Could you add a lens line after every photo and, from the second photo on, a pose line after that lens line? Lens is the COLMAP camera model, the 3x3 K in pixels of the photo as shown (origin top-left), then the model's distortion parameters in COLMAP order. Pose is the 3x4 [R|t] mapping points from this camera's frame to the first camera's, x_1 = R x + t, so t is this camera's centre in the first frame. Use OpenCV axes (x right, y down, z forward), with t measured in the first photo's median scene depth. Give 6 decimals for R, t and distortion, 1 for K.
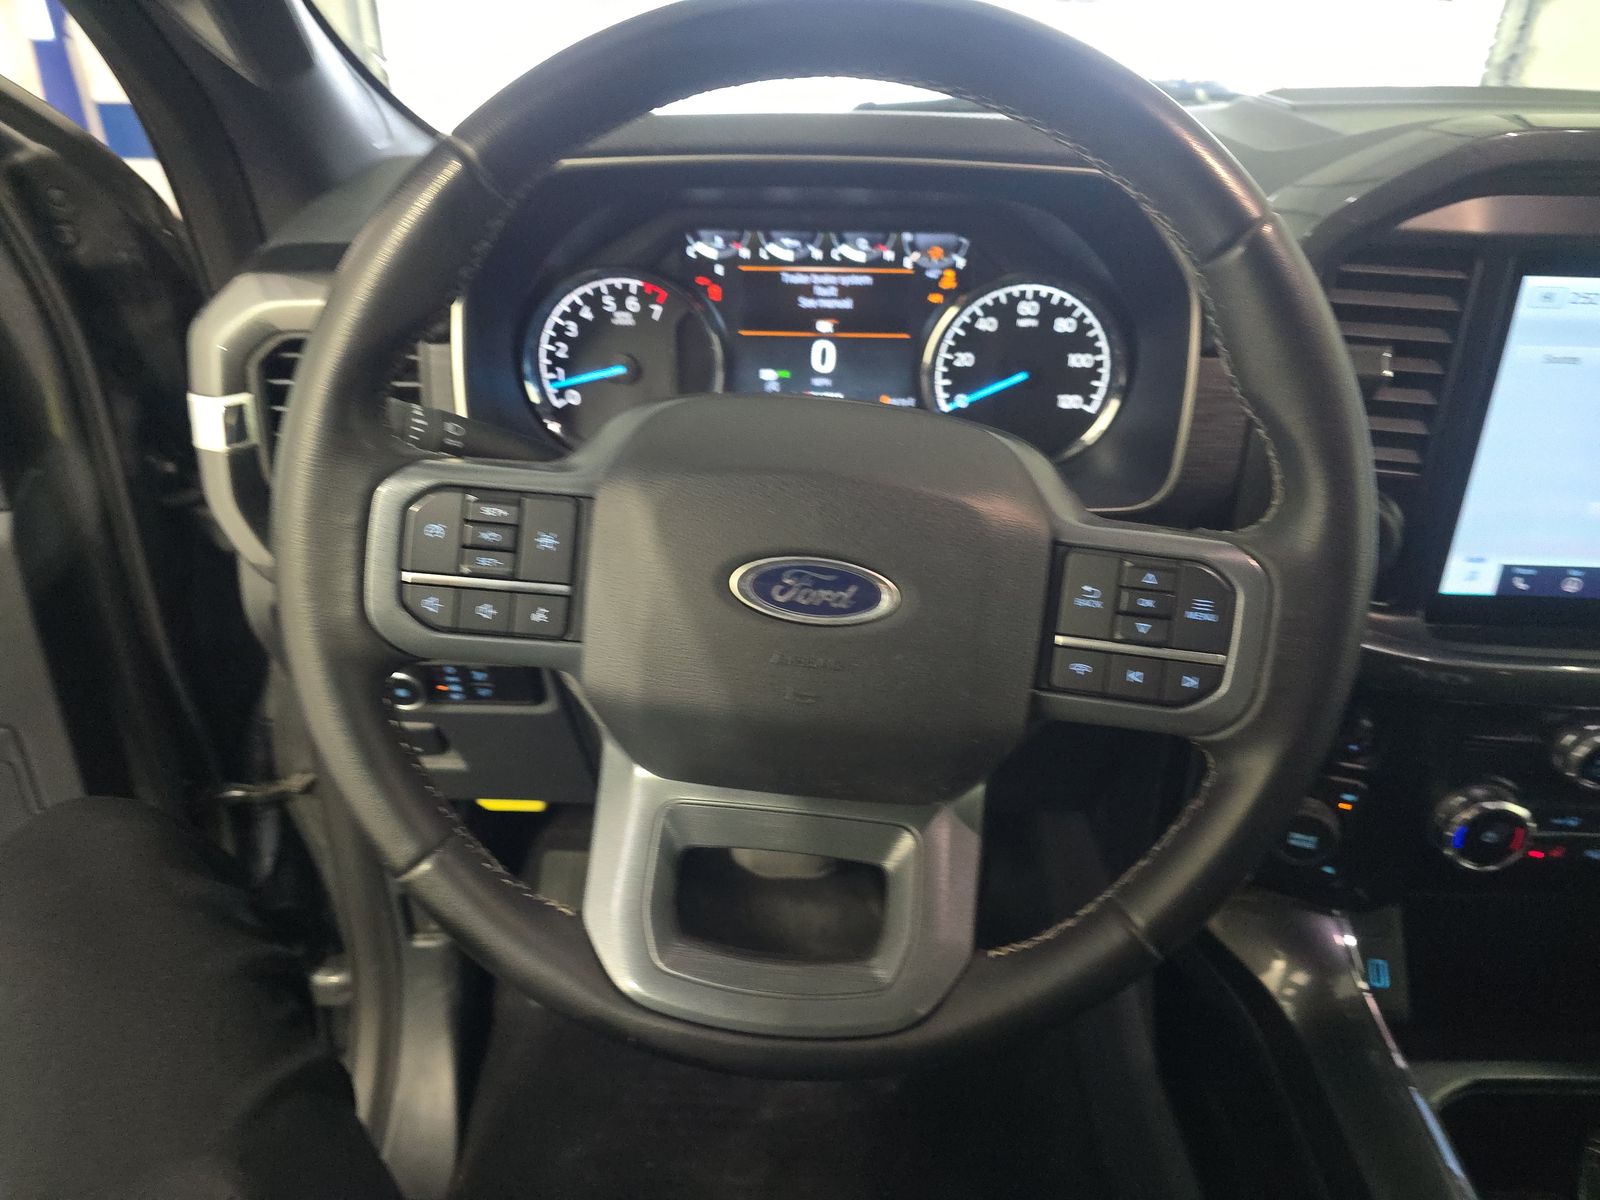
lens RADIAL K [[1151.8, 0, 807.9], [0, 1151.8, 599.7], [0, 0, 1]] dist [0.061723, -0.063905]
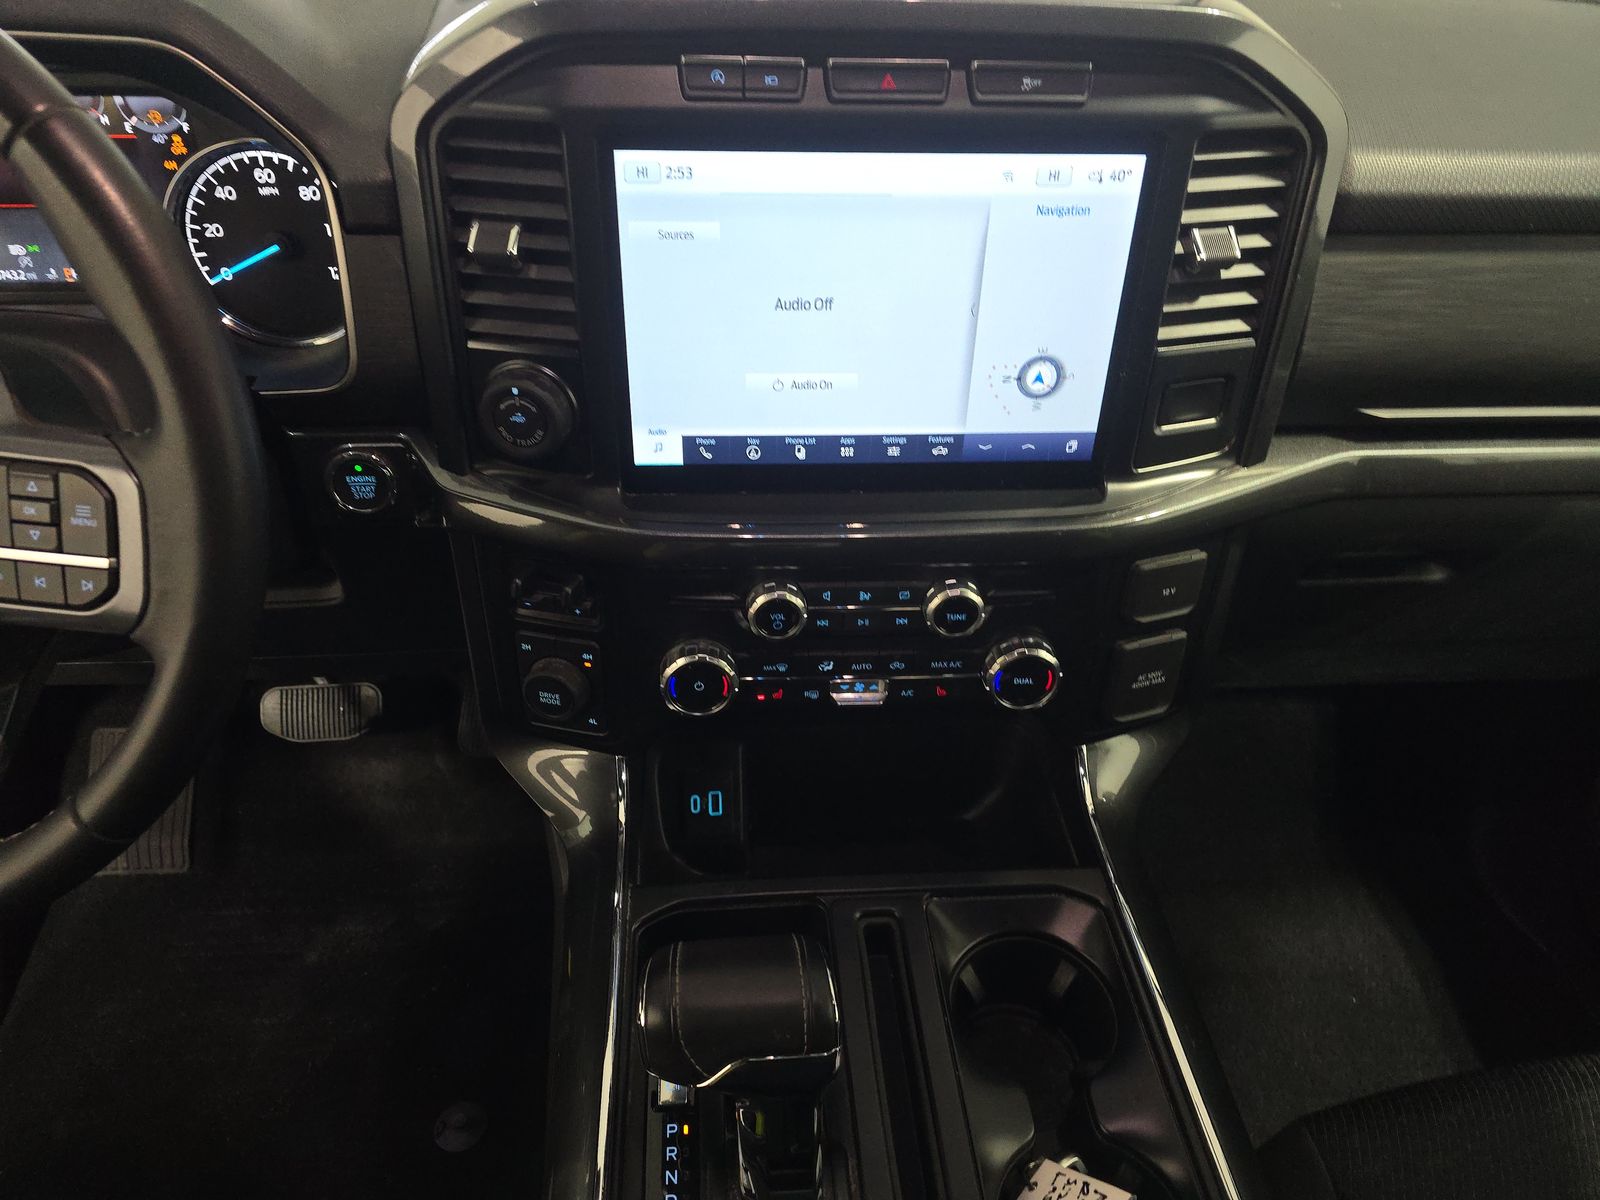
lens RADIAL K [[1151.8, 0, 807.9], [0, 1151.8, 599.7], [0, 0, 1]] dist [0.061723, -0.063905]
pose [[0.997076, -0.044268, 0.062283, 0.565446], [0.034718, 0.988553, 0.146826, -0.029239], [-0.068070, -0.144234, 0.987200, -0.042938]]
